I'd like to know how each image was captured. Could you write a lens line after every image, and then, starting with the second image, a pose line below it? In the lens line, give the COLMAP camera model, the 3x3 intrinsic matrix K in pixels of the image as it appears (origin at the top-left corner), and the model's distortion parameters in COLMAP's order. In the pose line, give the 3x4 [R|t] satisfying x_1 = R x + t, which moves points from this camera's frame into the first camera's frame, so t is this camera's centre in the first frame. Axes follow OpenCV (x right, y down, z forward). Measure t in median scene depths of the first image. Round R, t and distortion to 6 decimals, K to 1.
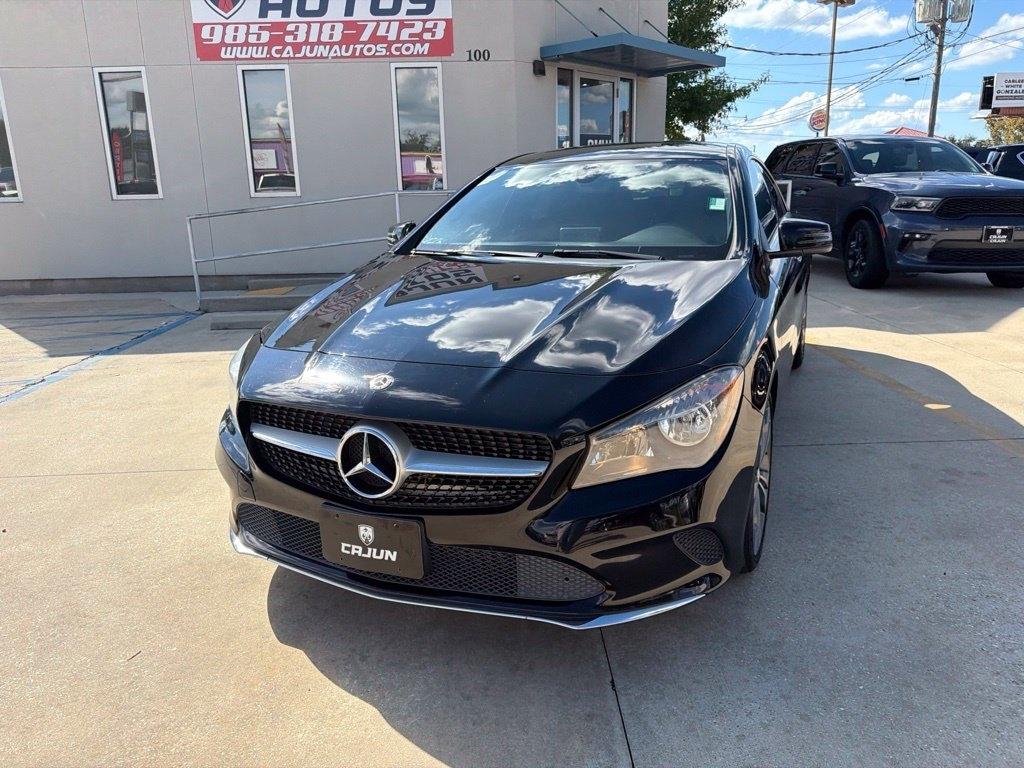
lens RADIAL K [[727.9, 0, 507.9], [0, 727.9, 383.6], [0, 0, 1]] dist [0.001964, -0.007370]
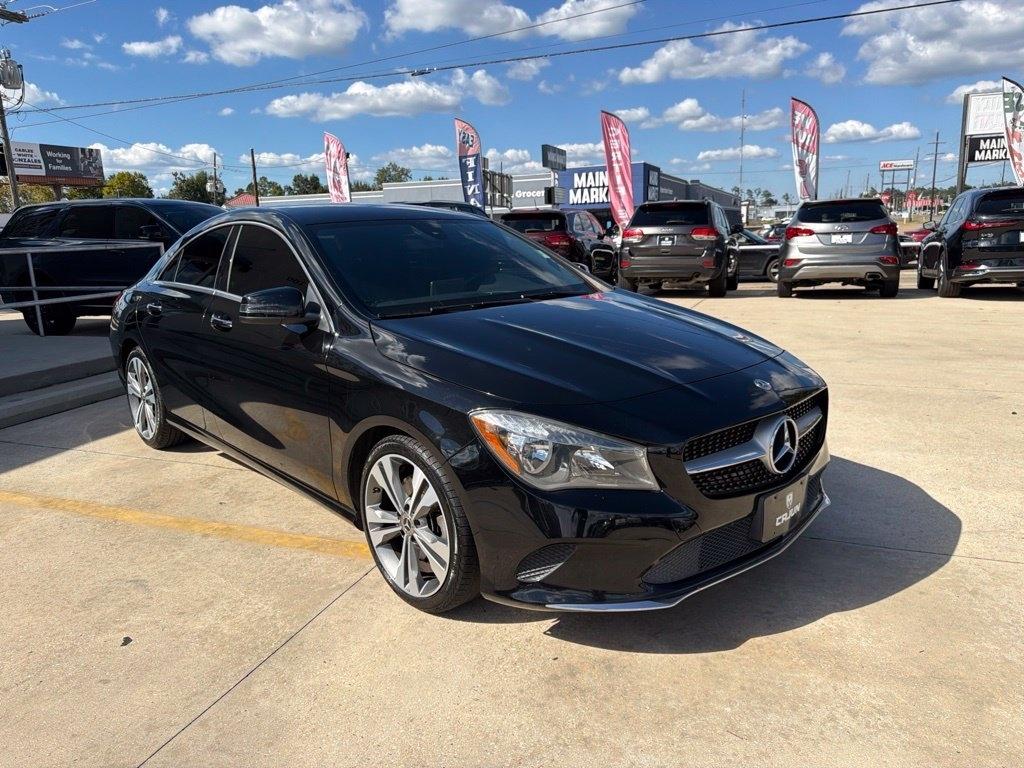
lens RADIAL K [[737.7, 0, 516.1], [0, 737.7, 390.7], [0, 0, 1]] dist [0.008274, -0.019916]
pose [[0.378101, -0.192262, 0.905580, -0.395473], [0.263366, 0.960117, 0.093879, -0.059616], [-0.887512, 0.203003, 0.413656, 0.216301]]
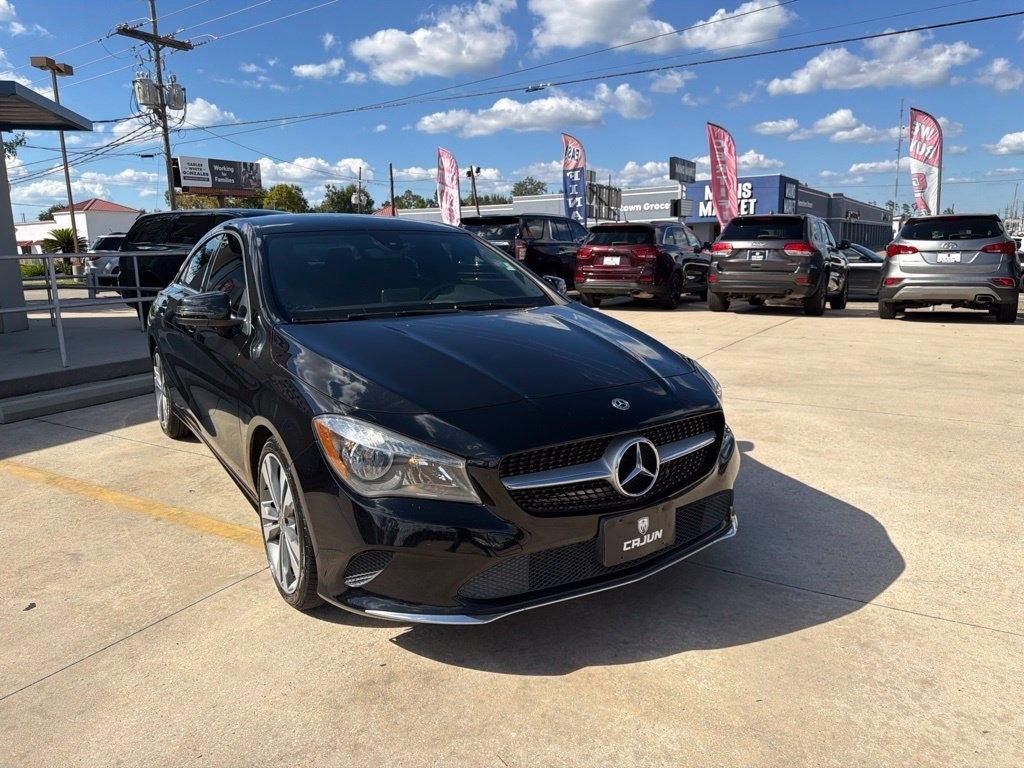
lens RADIAL K [[735.6, 0, 520.6], [0, 735.6, 381.8], [0, 0, 1]] dist [0.020252, -0.032955]
pose [[0.533009, -0.146442, 0.833340, -0.339558], [0.226233, 0.973715, 0.026411, -0.028973], [-0.815304, 0.174452, 0.552129, 0.111196]]
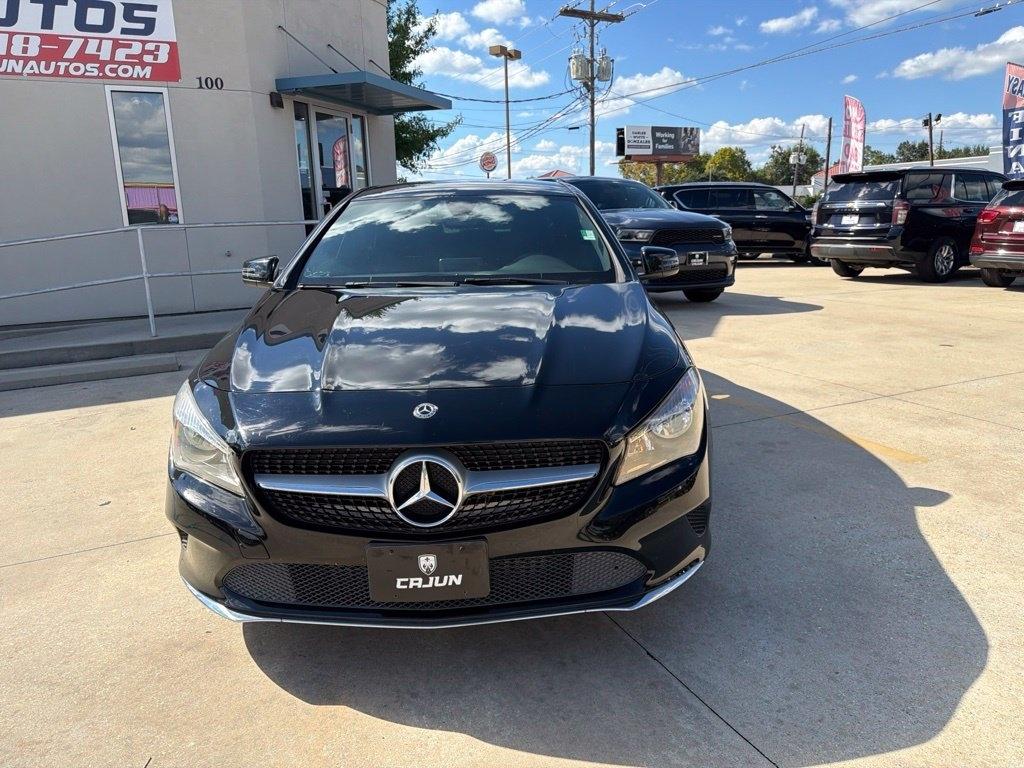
lens RADIAL K [[733.9, 0, 511.0], [0, 733.9, 391.0], [0, 0, 1]] dist [0.003965, -0.011908]
pose [[0.913137, -0.095645, 0.396274, -0.119770], [0.110741, 0.993731, -0.015333, -0.000064], [-0.392323, 0.057885, 0.918004, 0.004726]]
